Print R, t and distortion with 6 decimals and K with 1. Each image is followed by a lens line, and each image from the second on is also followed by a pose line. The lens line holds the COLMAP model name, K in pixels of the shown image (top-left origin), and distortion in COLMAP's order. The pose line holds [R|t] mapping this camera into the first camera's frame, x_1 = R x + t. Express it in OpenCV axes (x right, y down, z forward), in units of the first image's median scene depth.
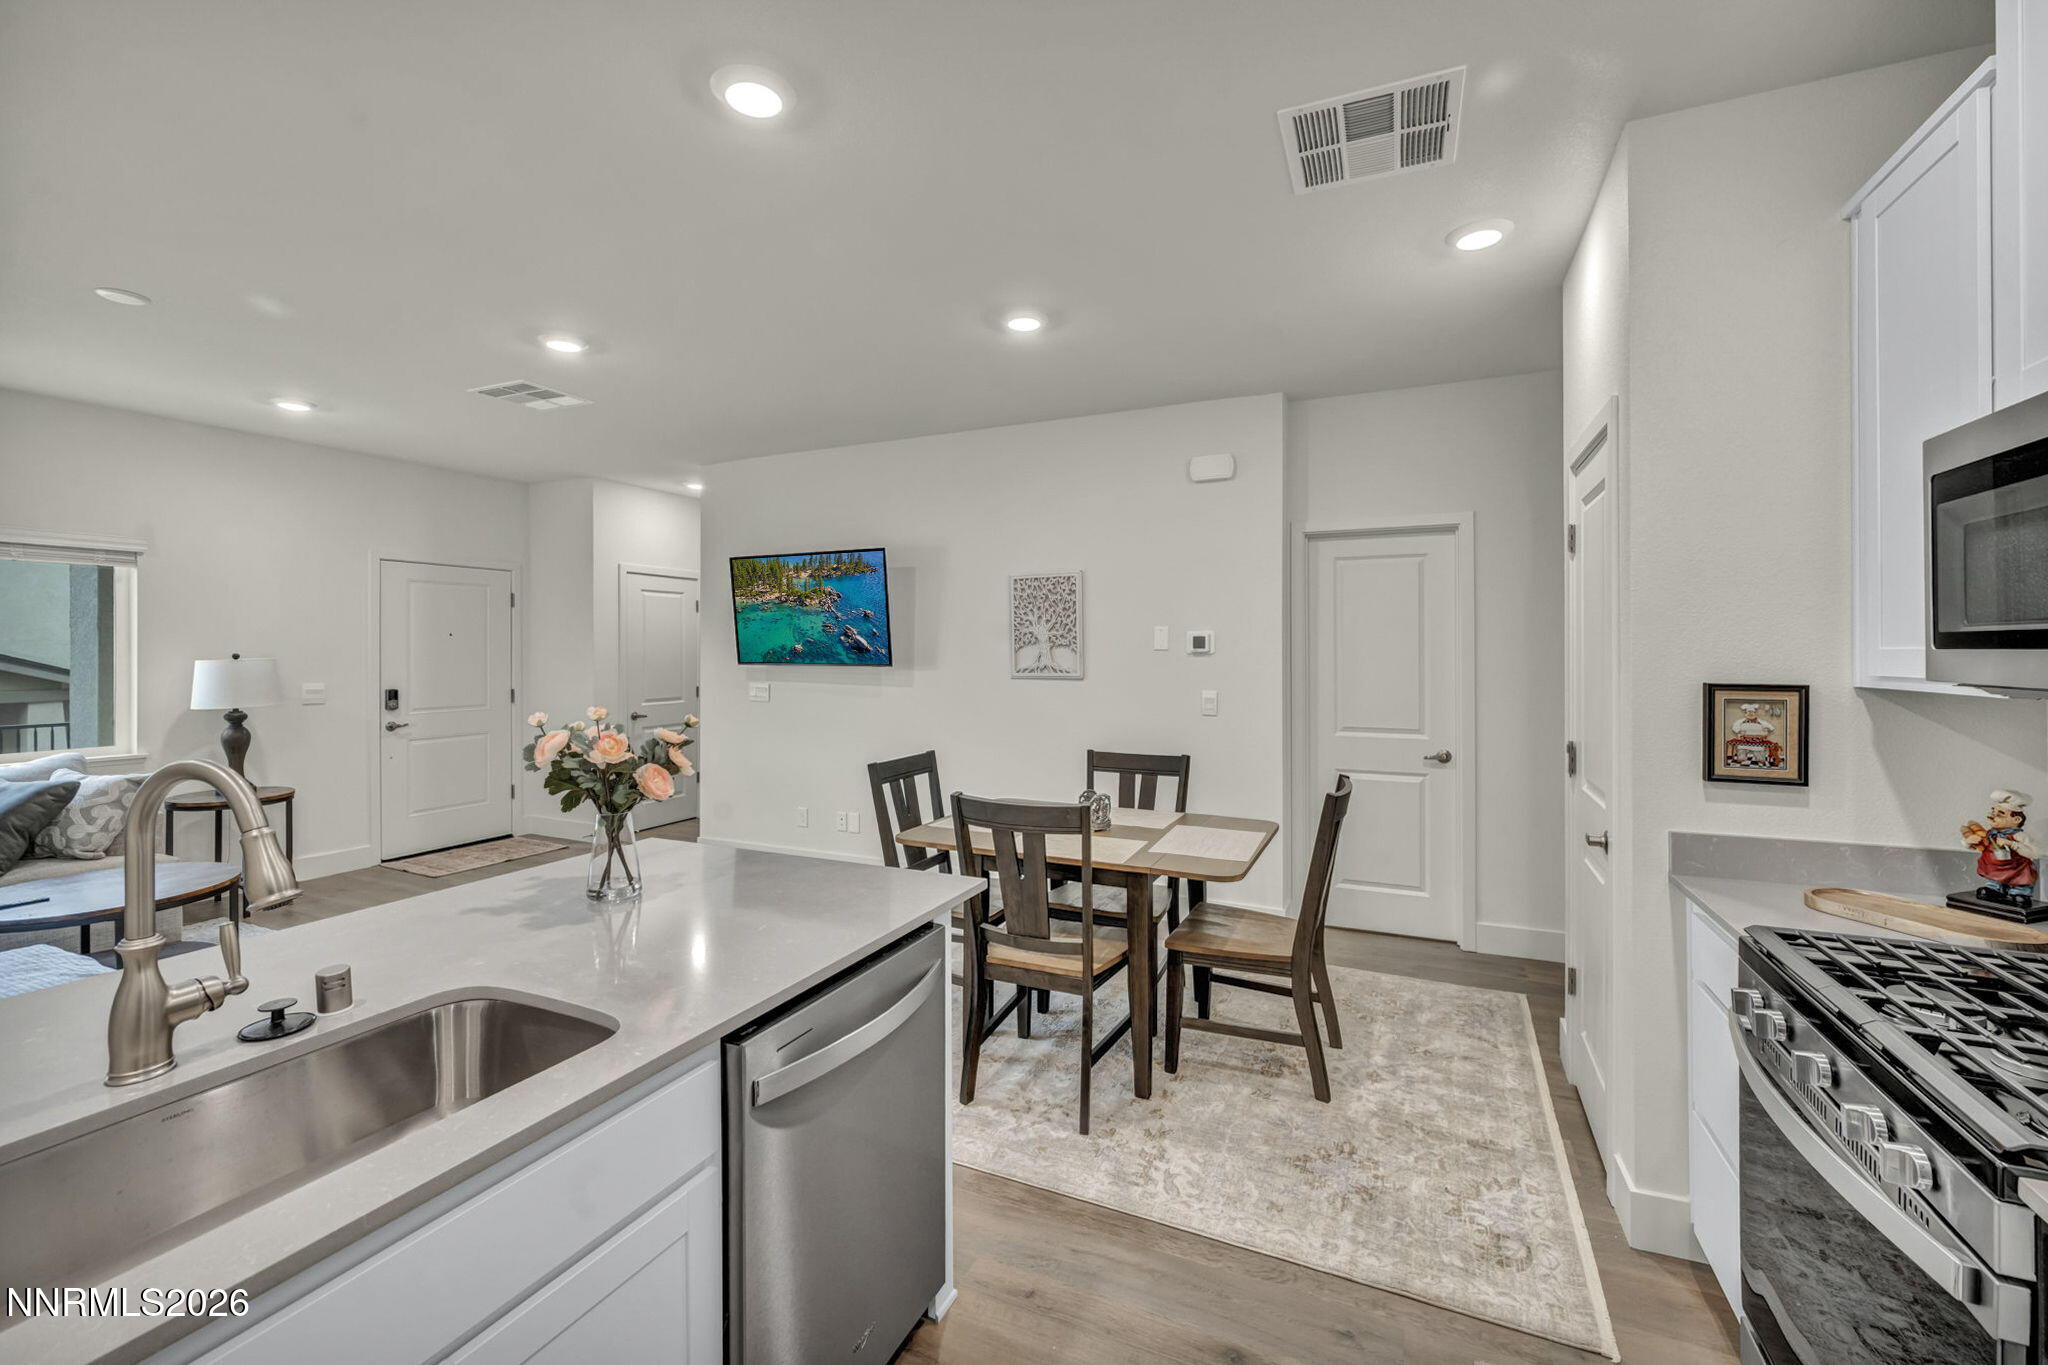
lens RADIAL K [[836.0, 0, 1021.9], [0, 836.0, 665.3], [0, 0, 1]] dist [-0.000184, -0.003030]
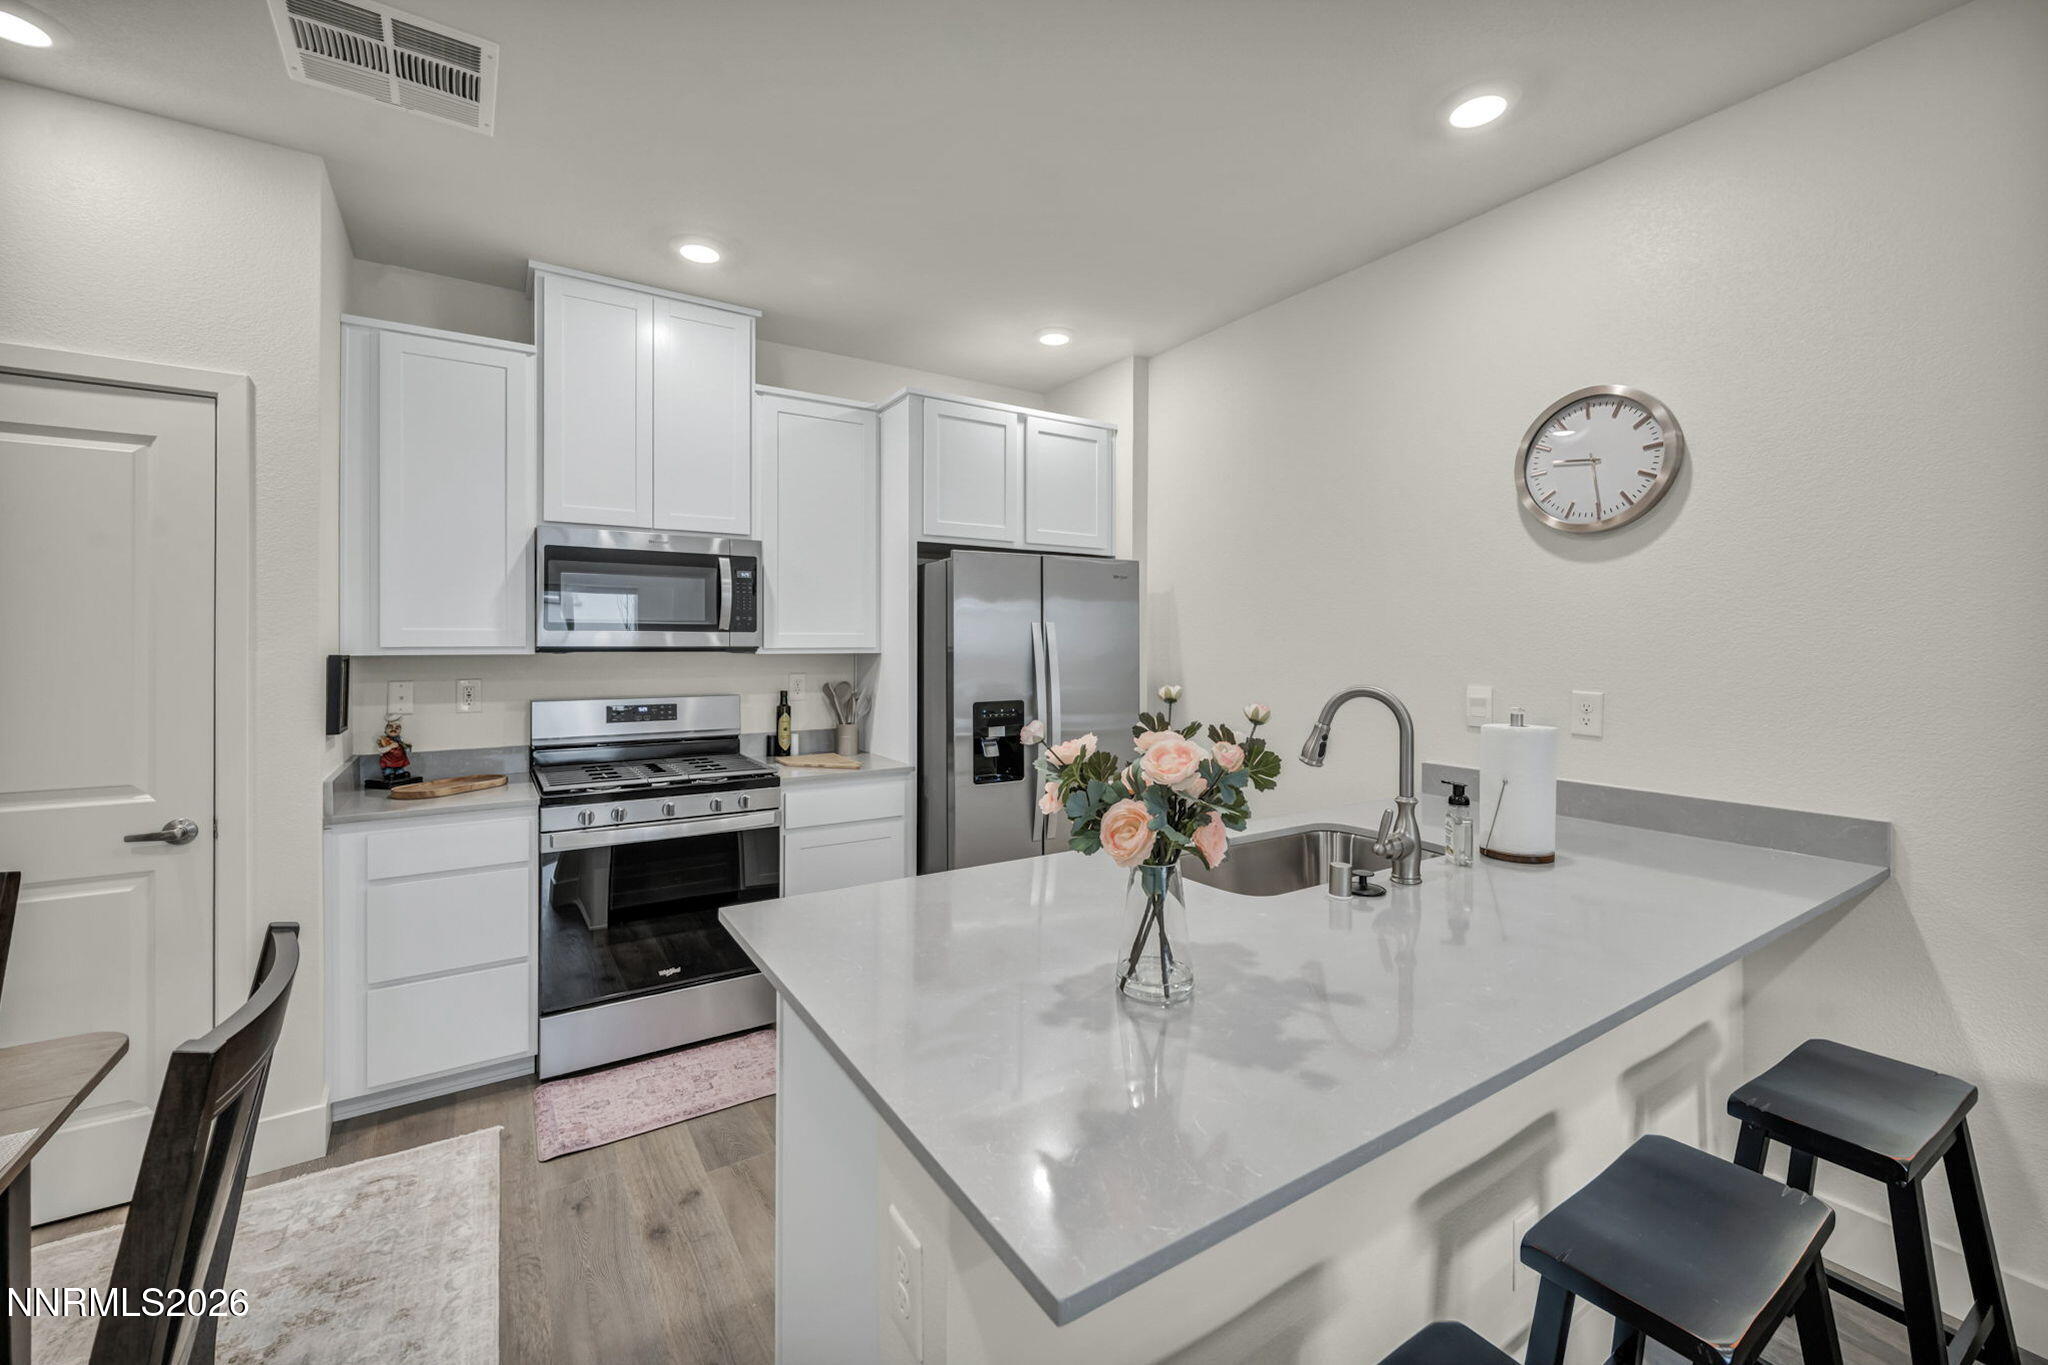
lens RADIAL K [[836.0, 0, 1023.0], [0, 836.0, 642.6], [0, 0, 1]] dist [-0.000184, -0.003030]
pose [[-0.842923, 0.000325, 0.538034, -0.301309], [0.008291, 0.999889, 0.012386, -0.001384], [-0.537971, 0.014901, -0.842832, 0.650102]]
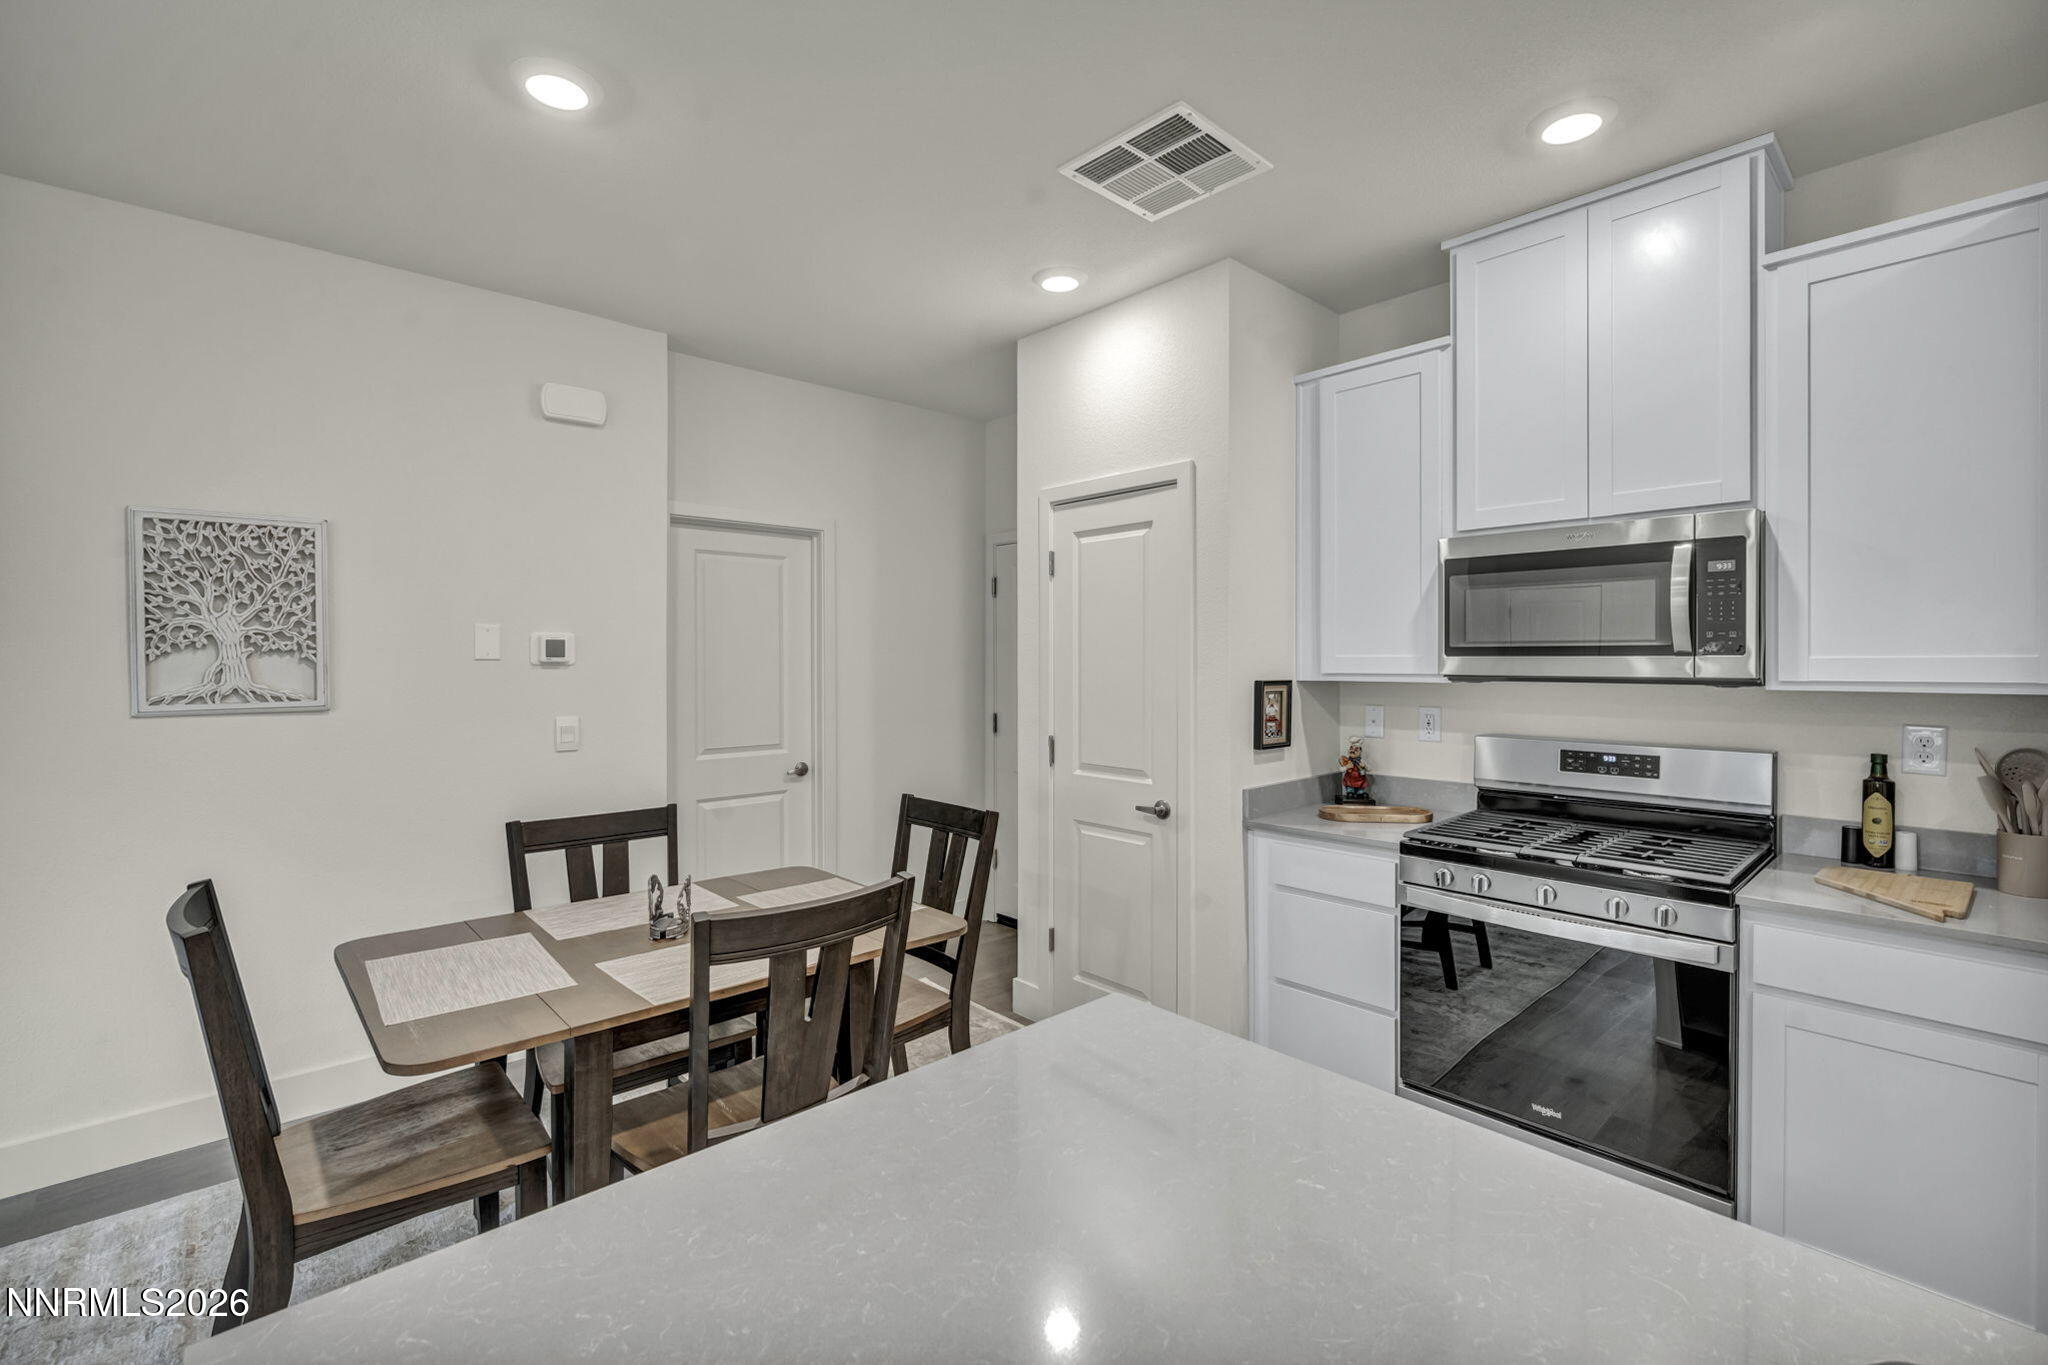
lens RADIAL K [[890.7, 0, 1026.9], [0, 890.7, 660.3], [0, 0, 1]] dist [-0.003697, 0.000255]
pose [[0.393297, -0.004154, 0.919402, -0.313831], [0.019393, 0.999805, -0.003779, -0.006484], [-0.919207, 0.019316, 0.393301, 0.334643]]
